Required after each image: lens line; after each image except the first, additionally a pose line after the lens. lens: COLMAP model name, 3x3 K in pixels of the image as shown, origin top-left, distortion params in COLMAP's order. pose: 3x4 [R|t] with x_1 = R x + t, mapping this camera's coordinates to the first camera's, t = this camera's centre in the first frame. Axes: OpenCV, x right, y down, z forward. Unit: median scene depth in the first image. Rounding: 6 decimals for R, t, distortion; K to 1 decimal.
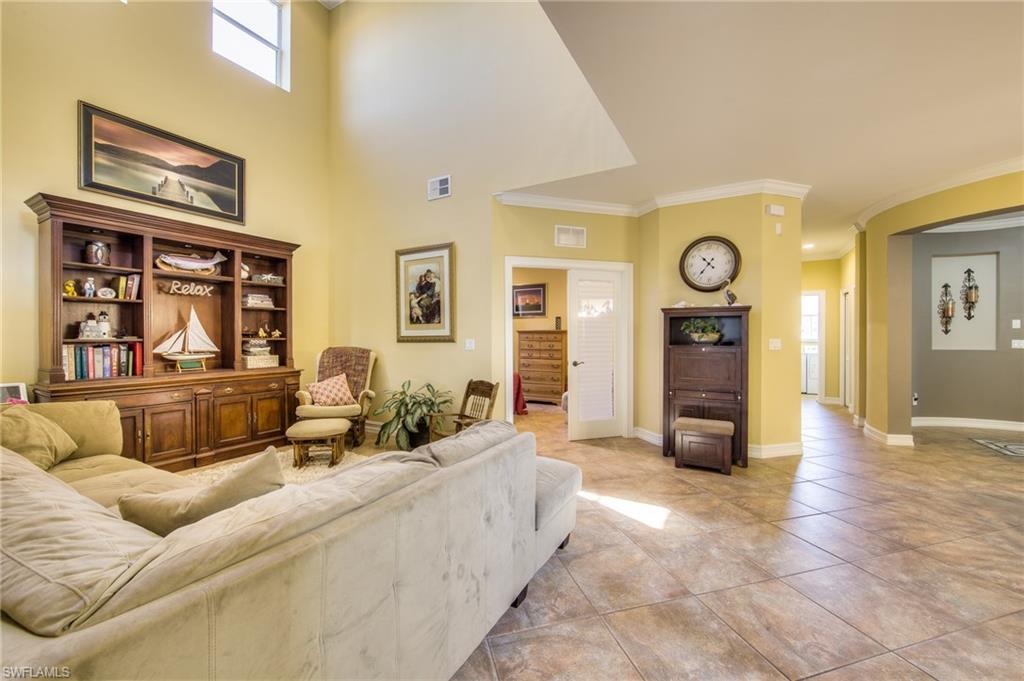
lens RADIAL K [[403.7, 0, 515.8], [0, 403.7, 341.1], [0, 0, 1]] dist [-0.009341, 0.000842]
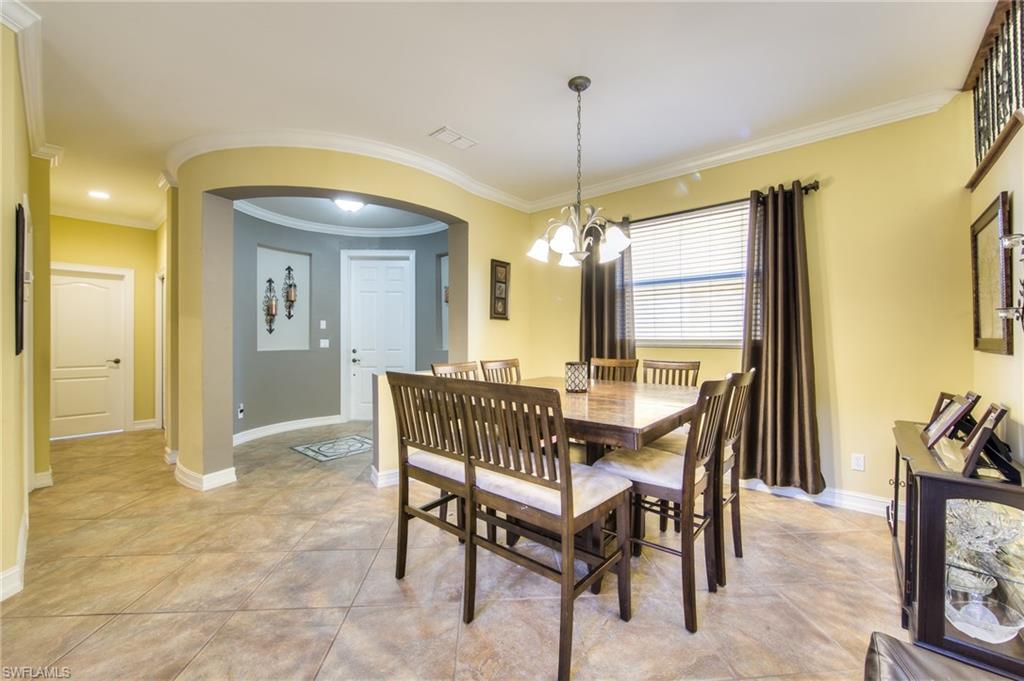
lens RADIAL K [[403.7, 0, 511.8], [0, 403.7, 338.8], [0, 0, 1]] dist [-0.009341, 0.000842]
pose [[0.209423, -0.000703, 0.977825, 0.299872], [0.004533, 0.999990, -0.000252, -0.002906], [-0.977815, 0.004485, 0.209424, 0.273875]]
